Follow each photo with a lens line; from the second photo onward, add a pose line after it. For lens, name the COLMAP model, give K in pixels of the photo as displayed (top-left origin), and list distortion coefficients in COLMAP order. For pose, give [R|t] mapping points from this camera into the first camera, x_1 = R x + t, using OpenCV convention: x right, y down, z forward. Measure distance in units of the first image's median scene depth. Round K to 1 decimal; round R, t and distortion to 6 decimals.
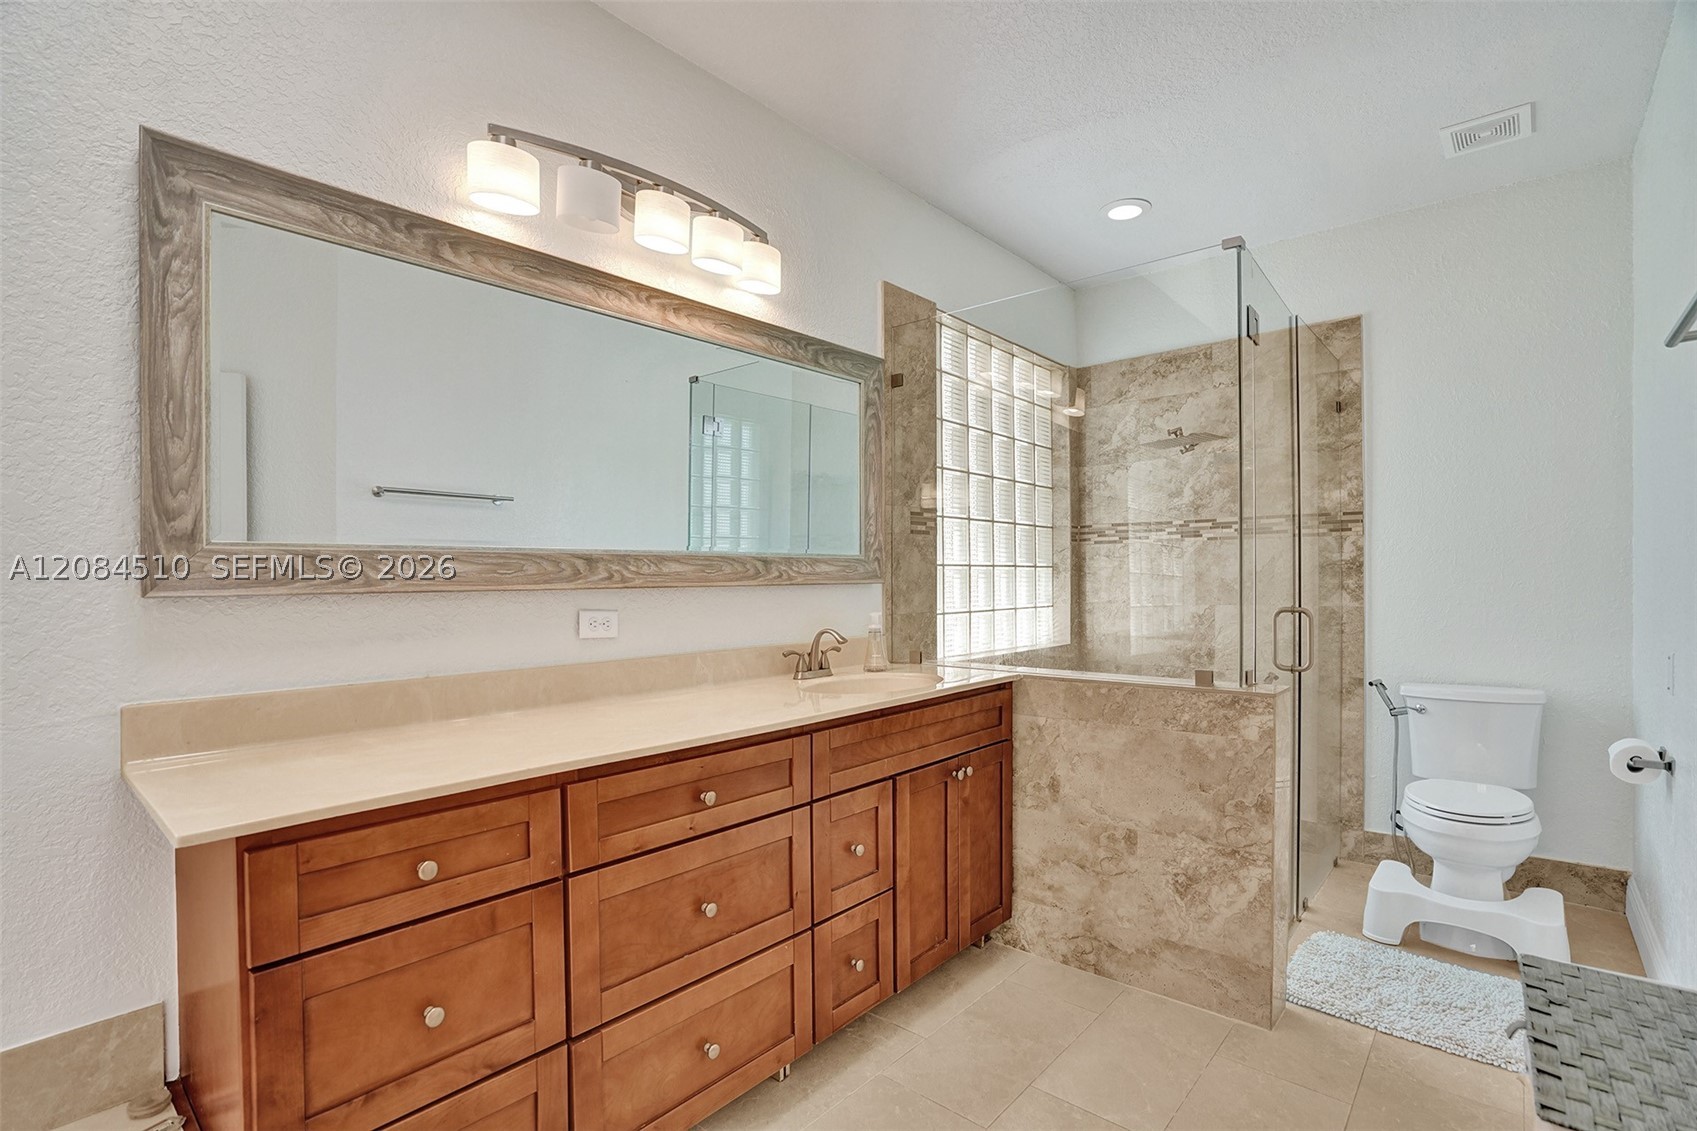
lens RADIAL K [[791.8, 0, 848.7], [0, 791.8, 581.8], [0, 0, 1]] dist [-0.068819, 0.031859]
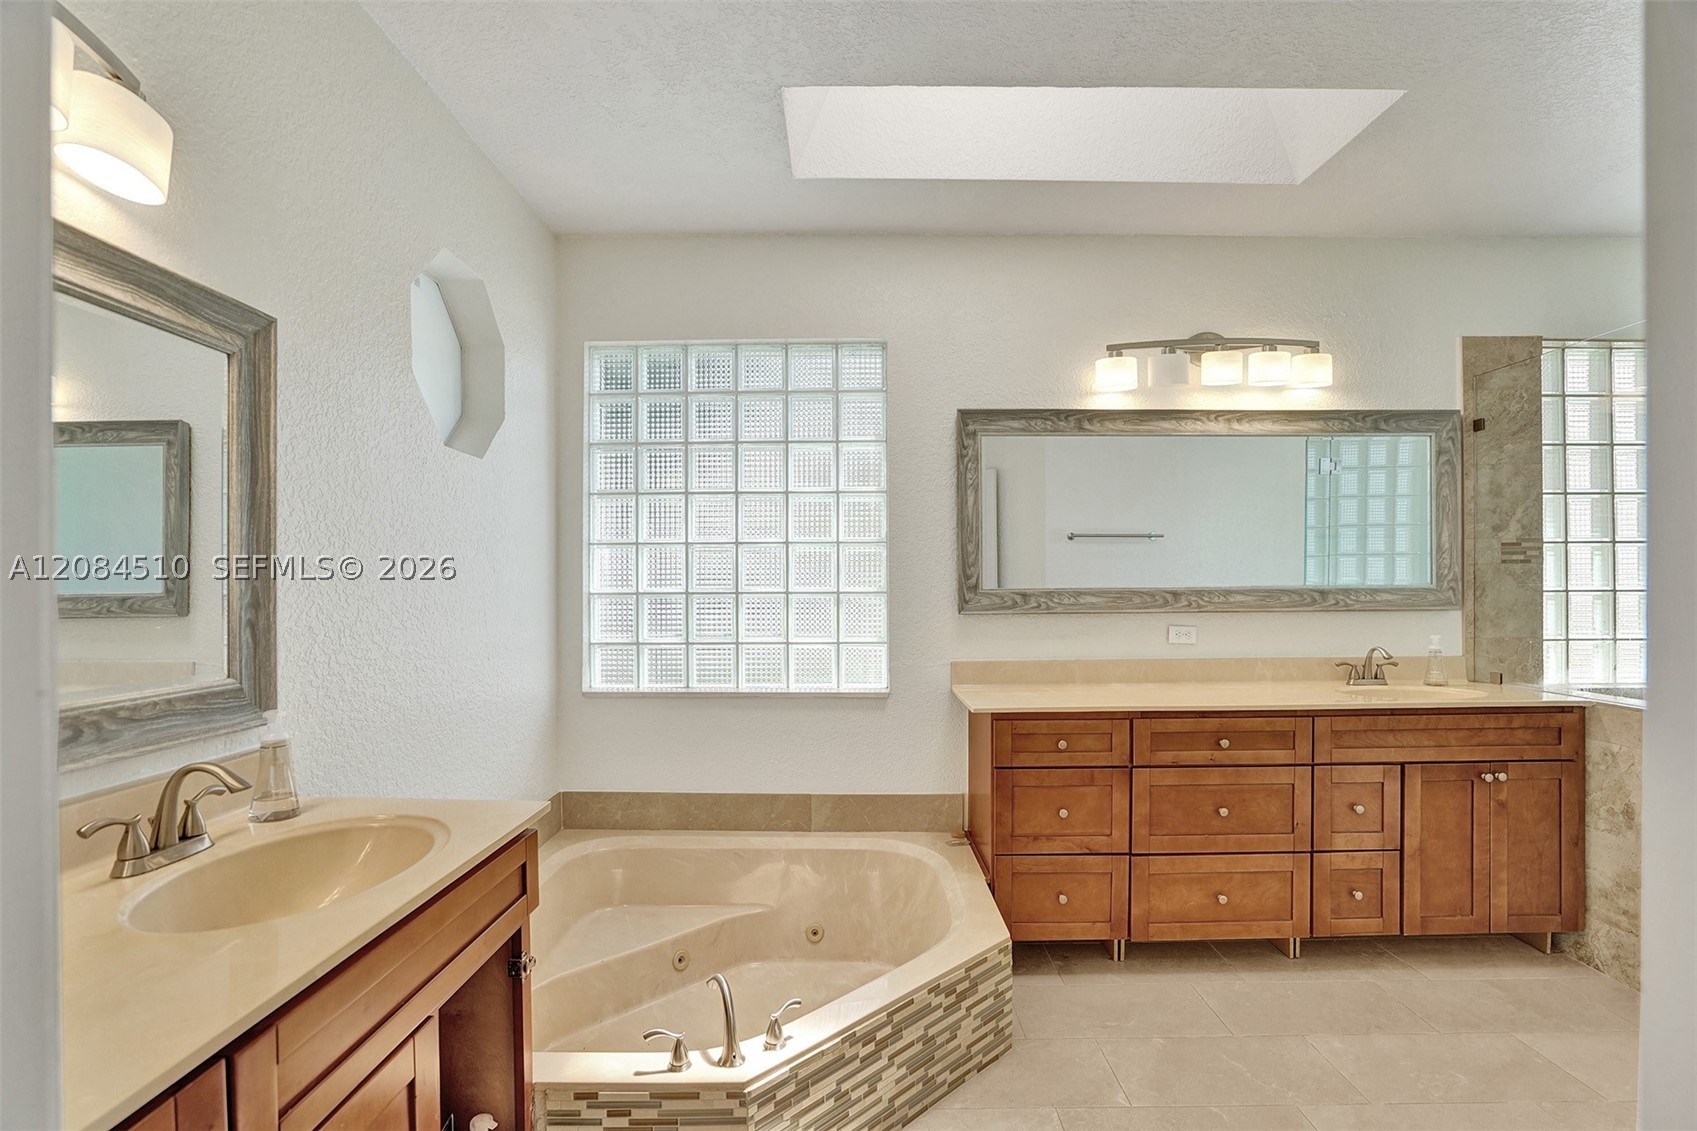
lens RADIAL K [[791.8, 0, 848.7], [0, 791.8, 581.8], [0, 0, 1]] dist [-0.068819, 0.031859]
pose [[0.657870, -0.000178, -0.753131, 0.414402], [-0.004119, 0.999984, -0.003834, -0.042294], [0.753120, 0.005624, 0.657859, -0.520440]]
